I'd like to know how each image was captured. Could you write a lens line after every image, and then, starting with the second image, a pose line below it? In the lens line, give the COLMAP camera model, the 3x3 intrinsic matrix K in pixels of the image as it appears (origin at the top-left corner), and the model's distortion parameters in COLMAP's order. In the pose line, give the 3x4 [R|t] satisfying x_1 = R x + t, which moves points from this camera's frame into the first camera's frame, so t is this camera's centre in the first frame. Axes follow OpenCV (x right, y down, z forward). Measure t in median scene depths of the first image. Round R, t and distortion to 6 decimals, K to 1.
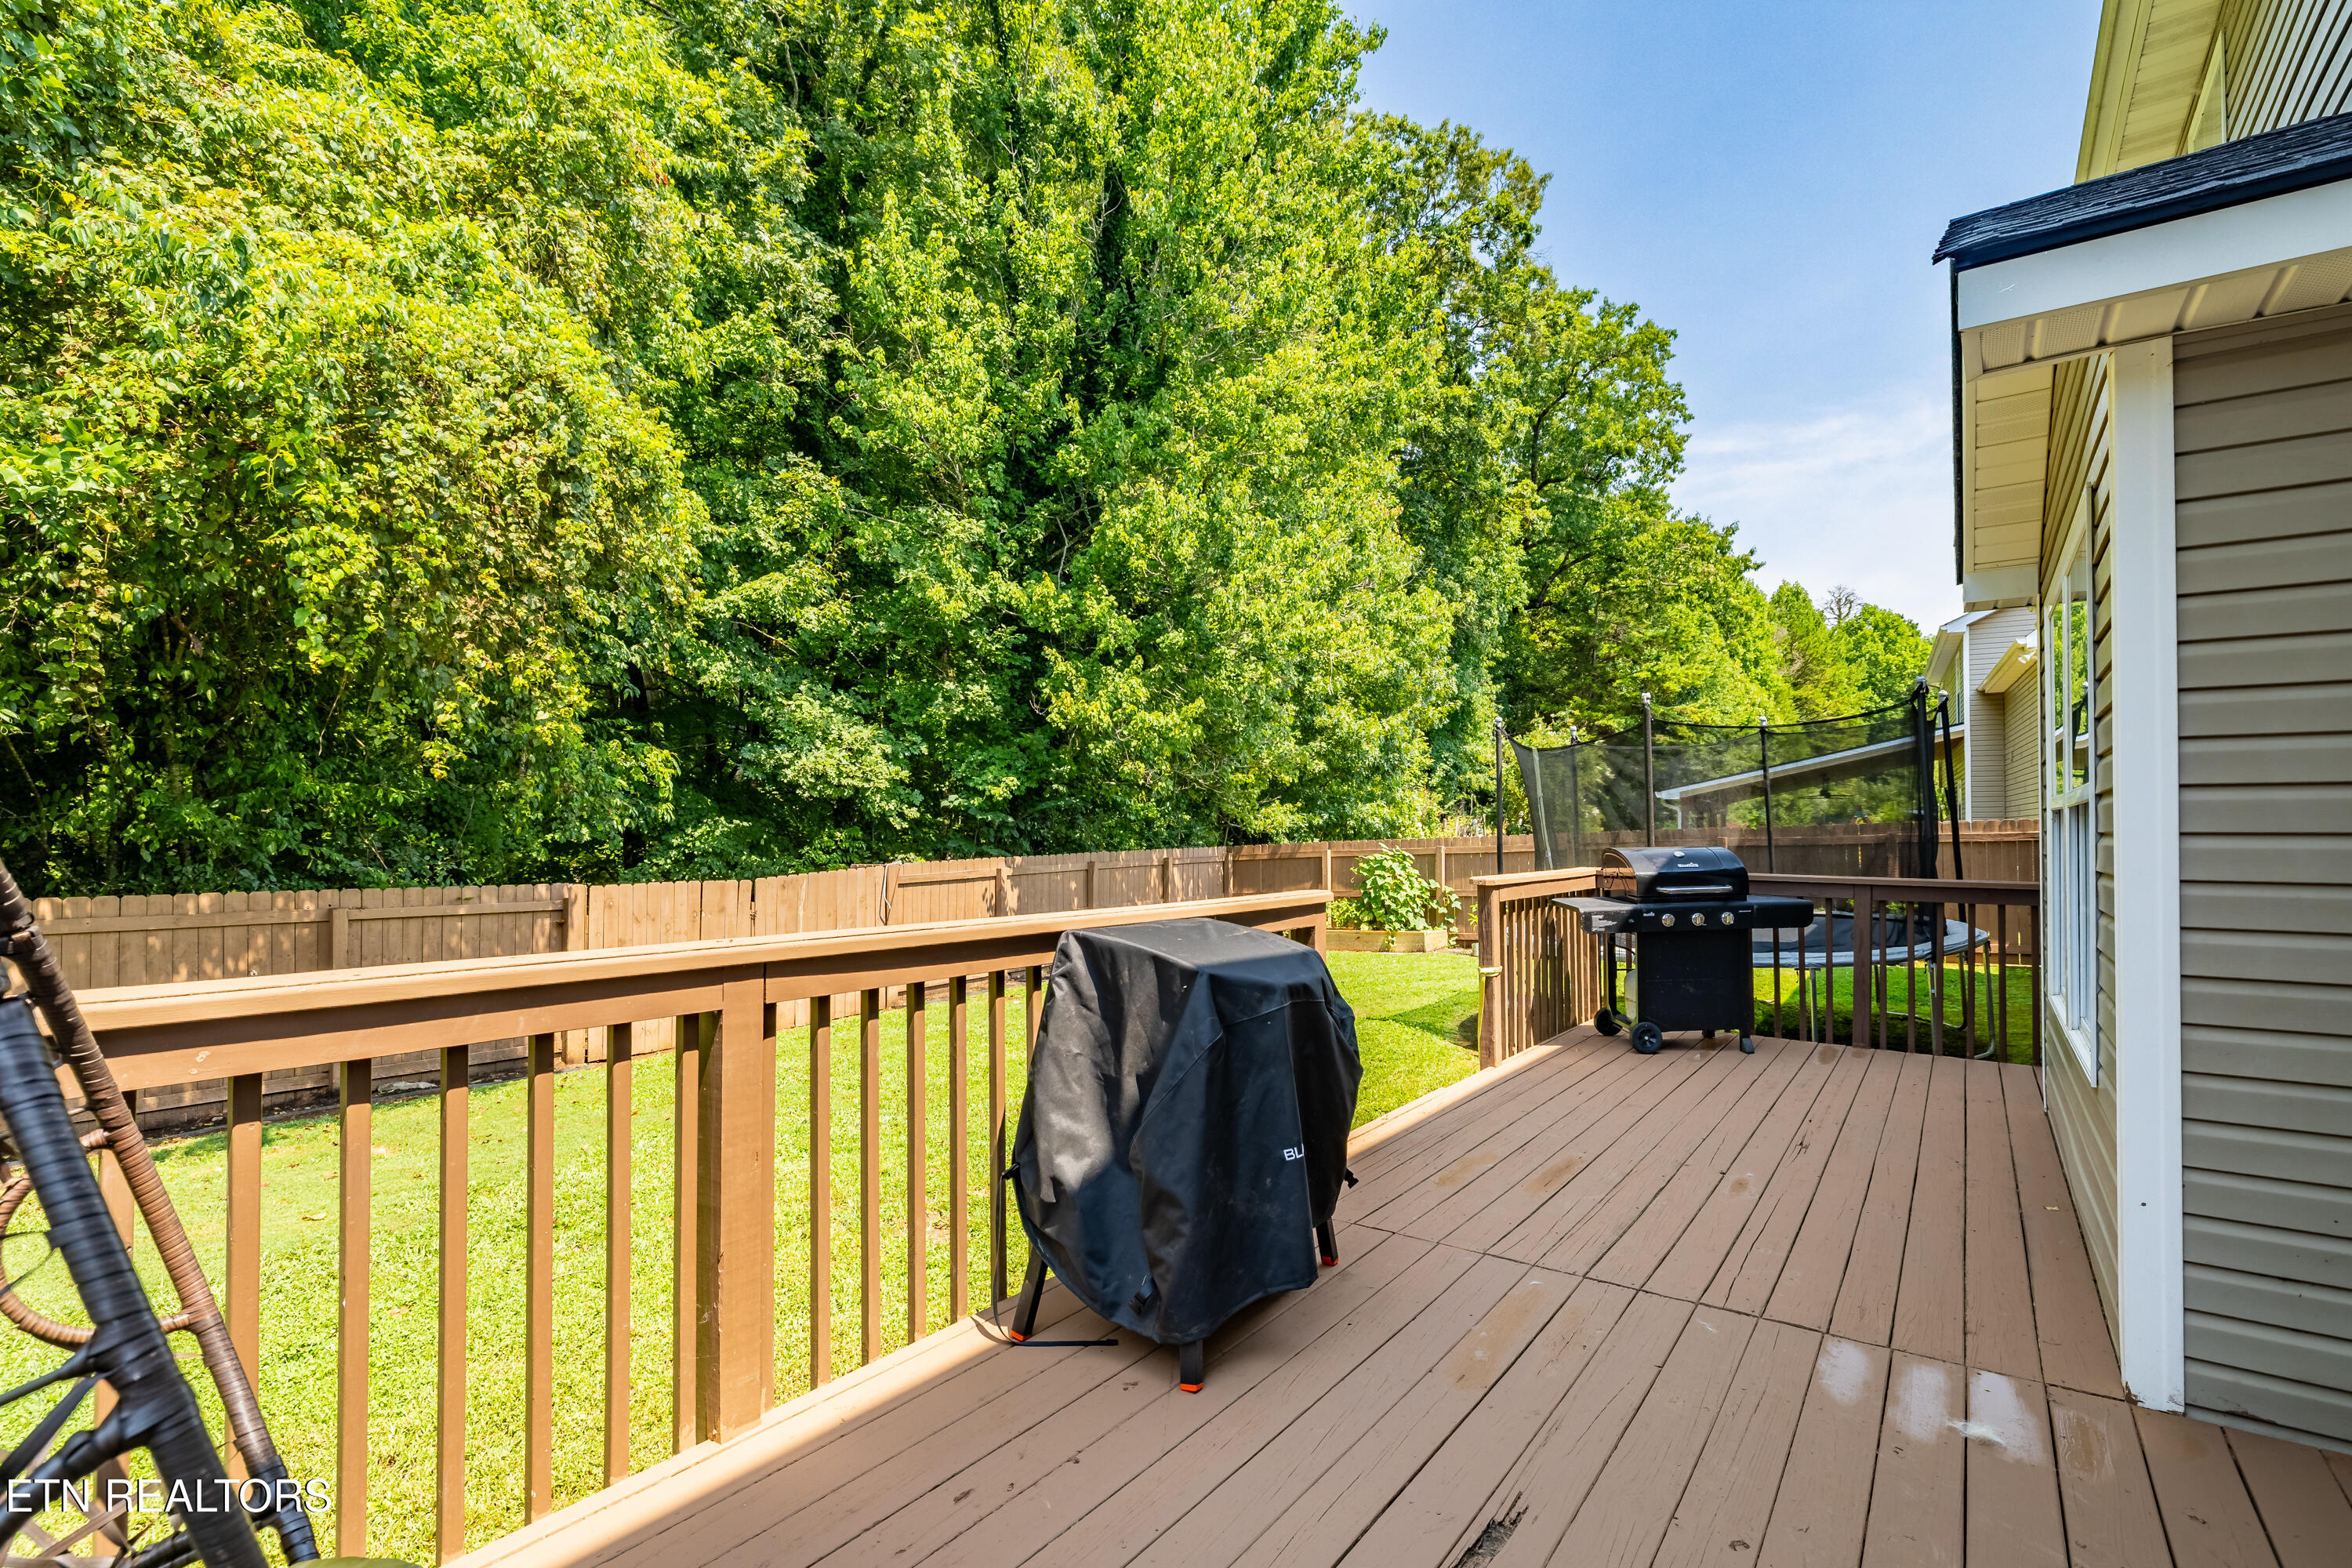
lens RADIAL K [[1088.6, 0, 1186.3], [0, 1088.6, 857.6], [0, 0, 1]] dist [-0.004214, -0.000299]
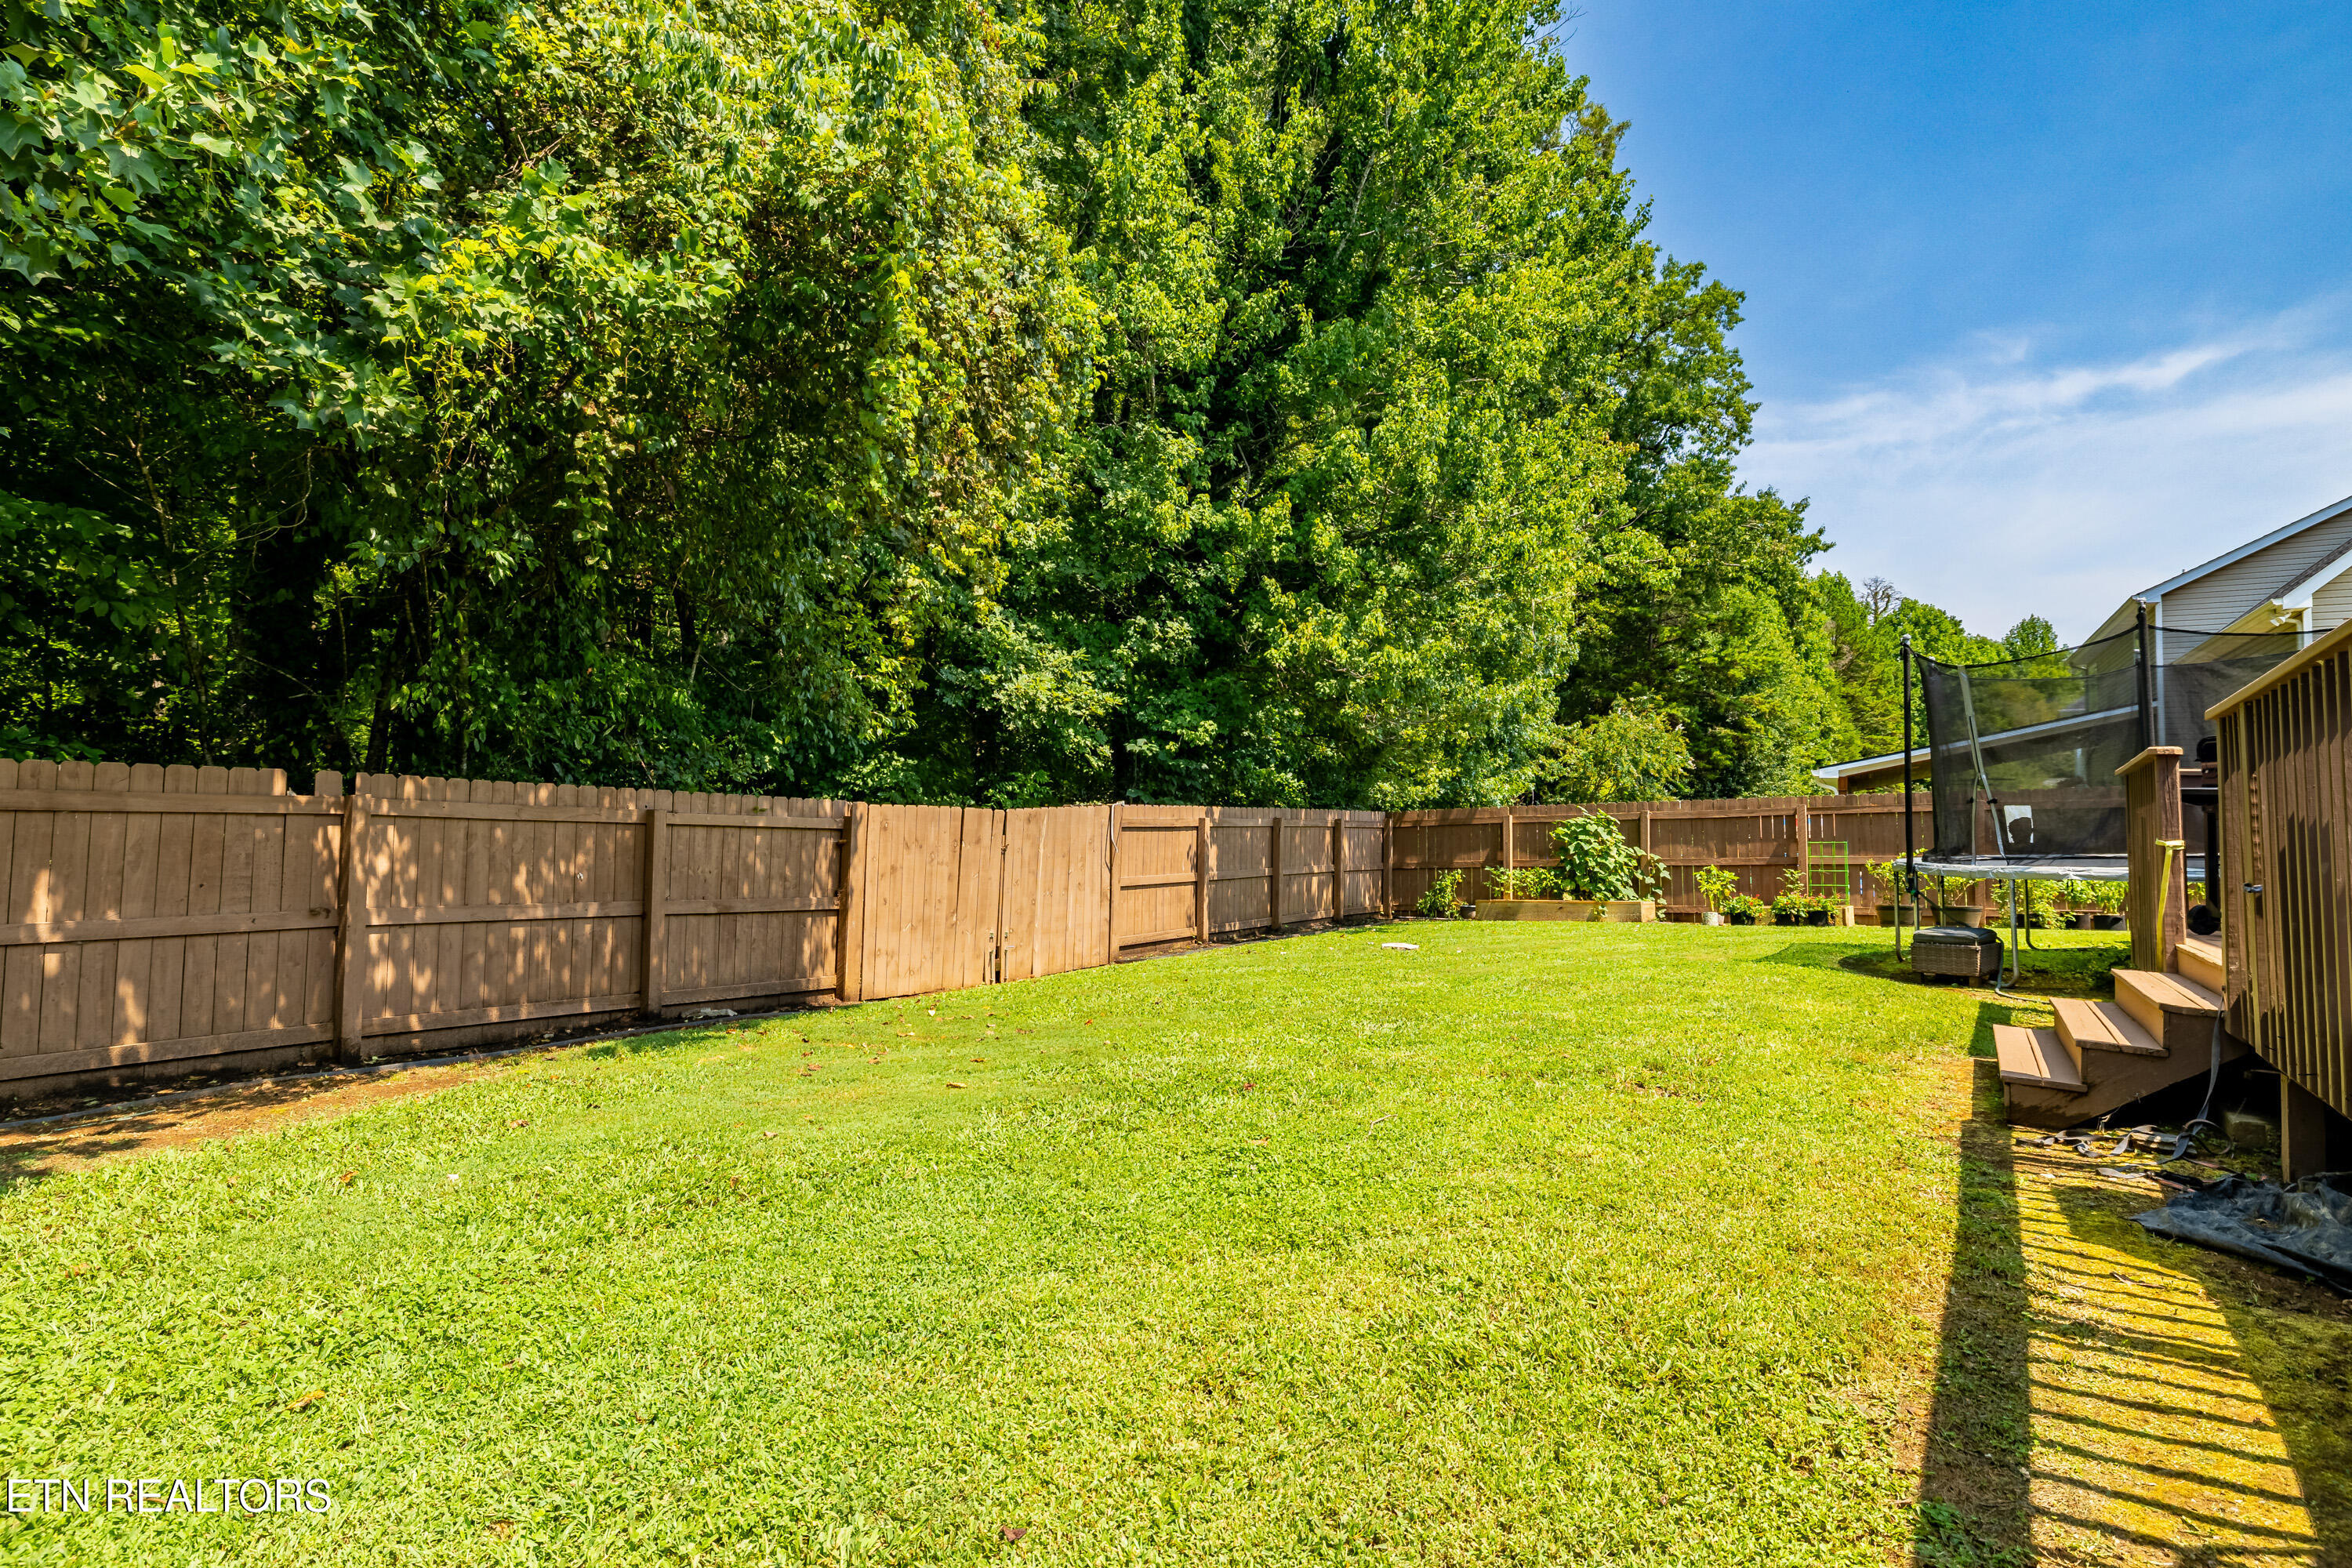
lens RADIAL K [[1221.8, 0, 1166.2], [0, 1221.8, 817.2], [0, 0, 1]] dist [0.000214, -0.000263]
pose [[0.999038, 0.020893, 0.038566, -0.214351], [-0.019270, 0.998932, -0.041990, 0.046952], [-0.039402, 0.041207, 0.998373, -0.014195]]
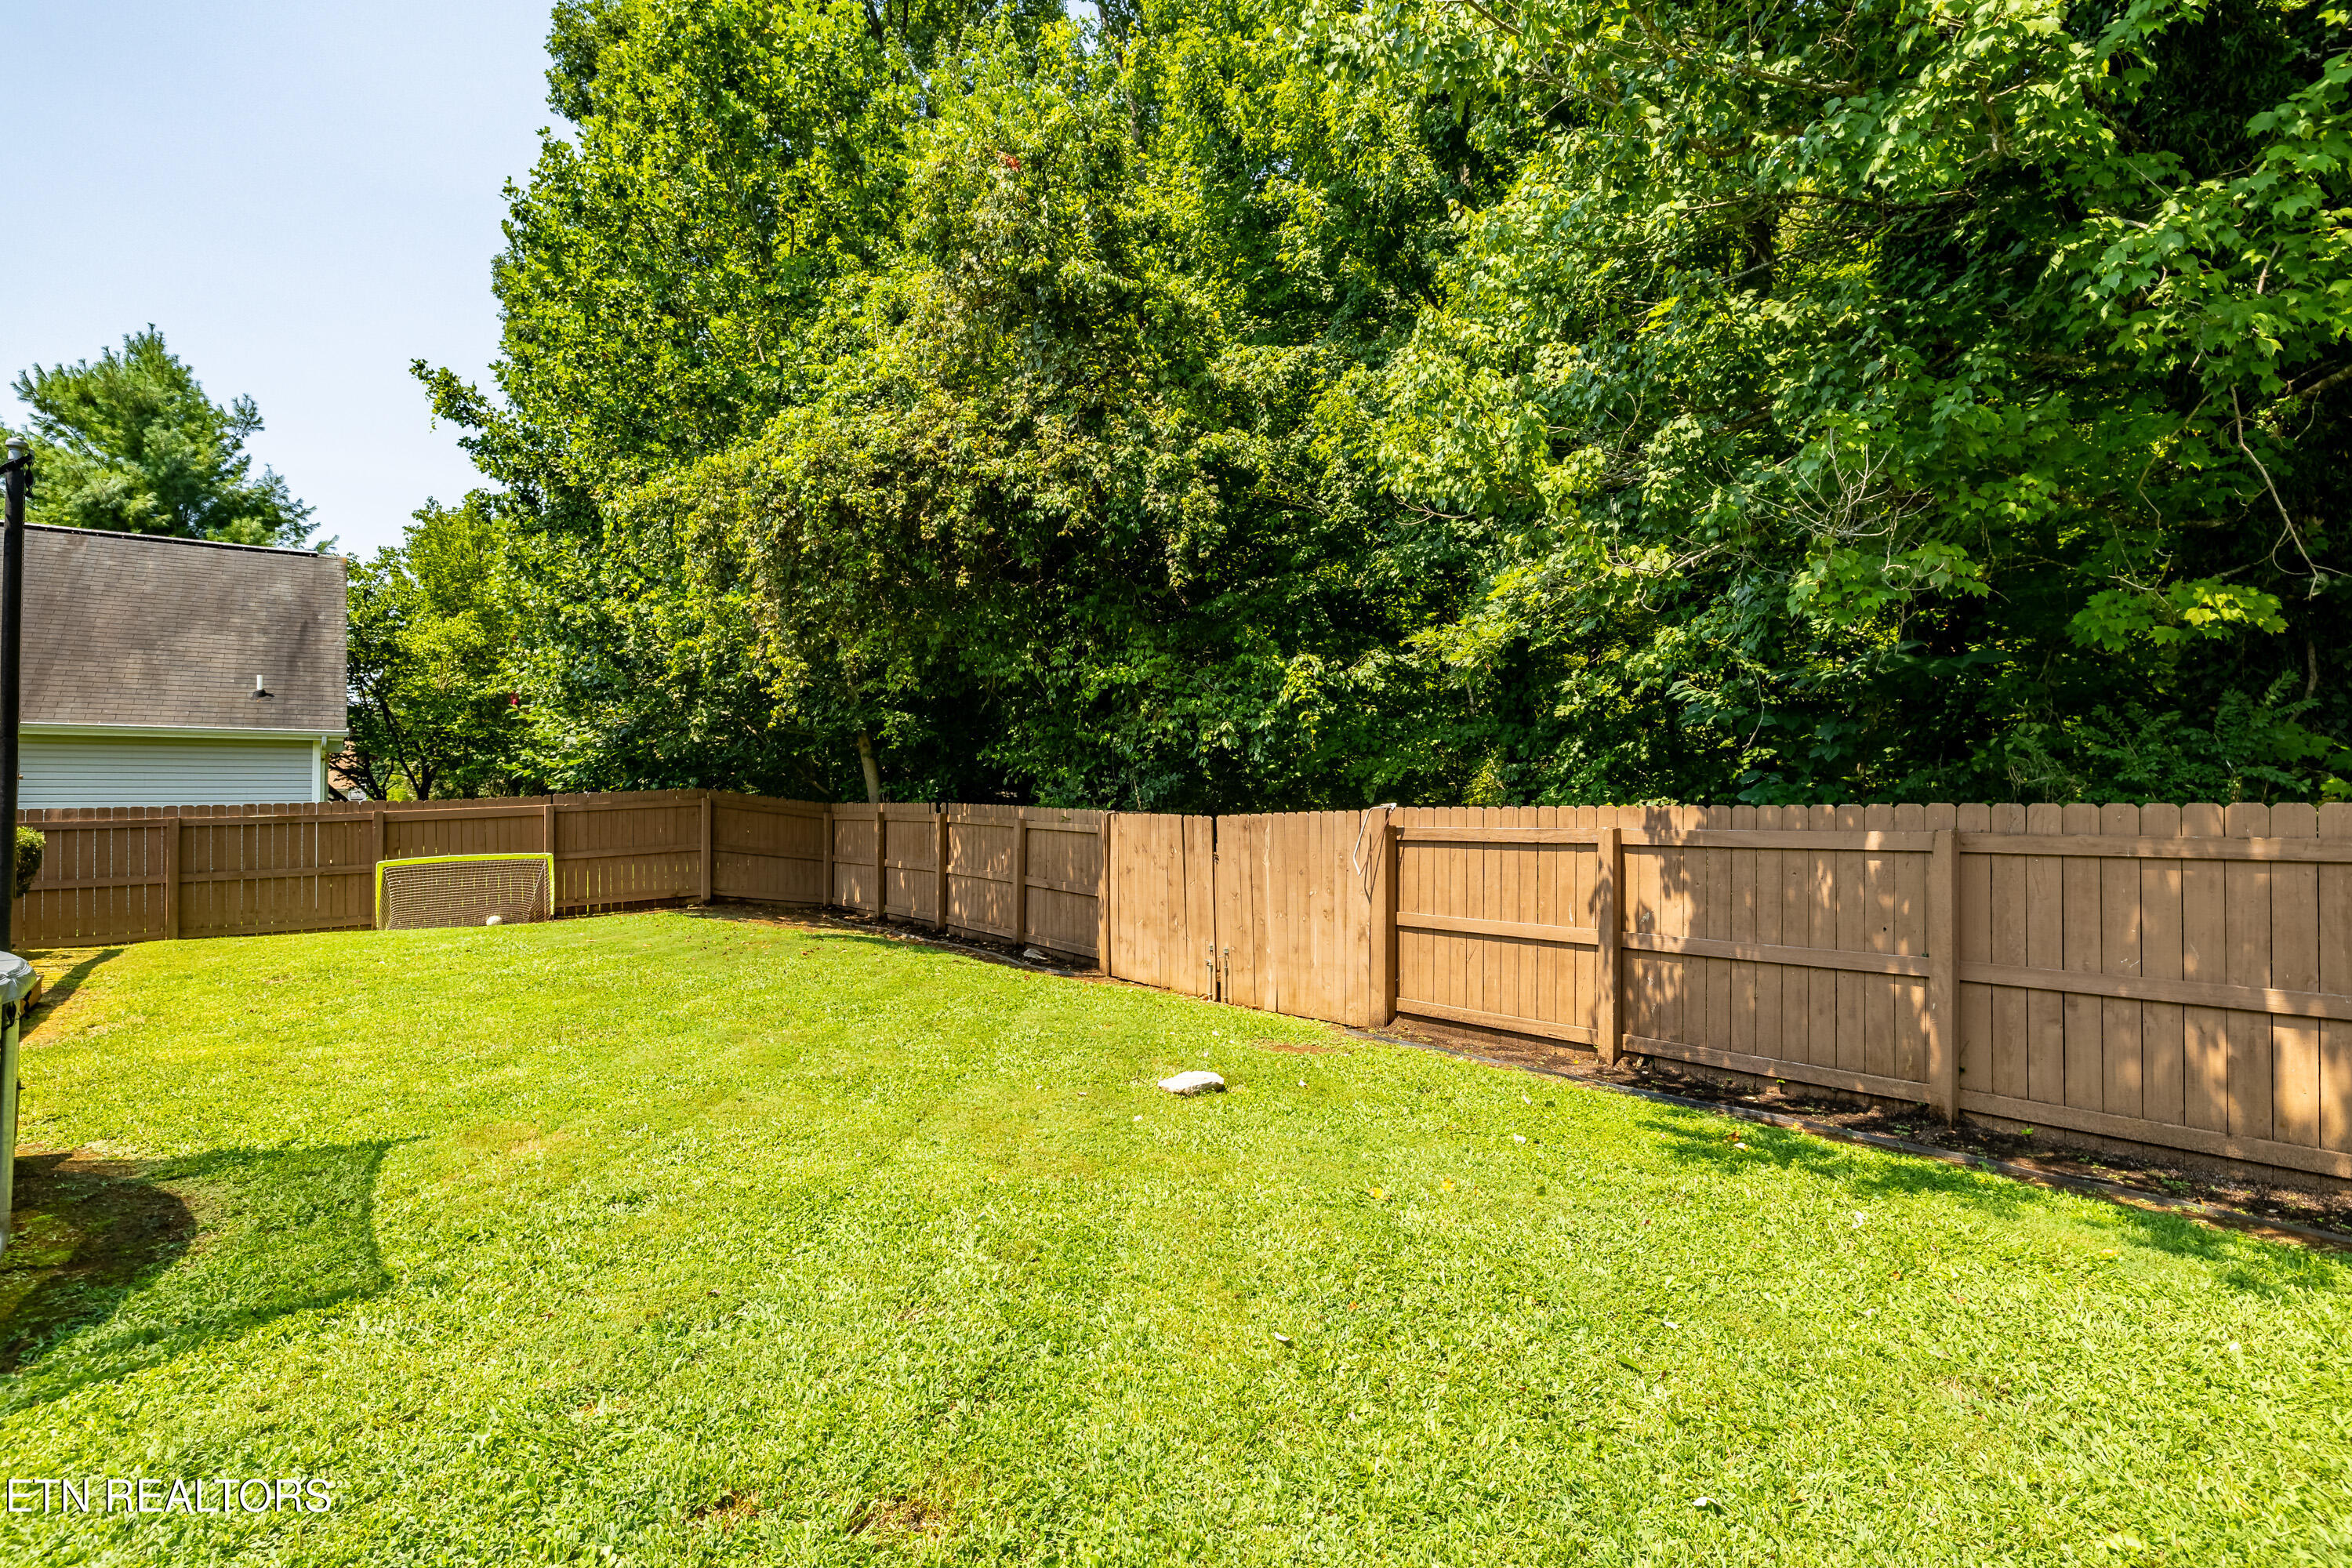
lens RADIAL K [[1110.8, 0, 1176.0], [0, 1110.8, 784.0], [0, 0, 1]] dist [-0.003208, -0.000376]
pose [[-0.267949, -0.008516, -0.963395, 0.322269], [-0.030198, 0.999544, -0.000436, -0.003336], [0.962960, 0.028976, -0.268084, 0.862112]]
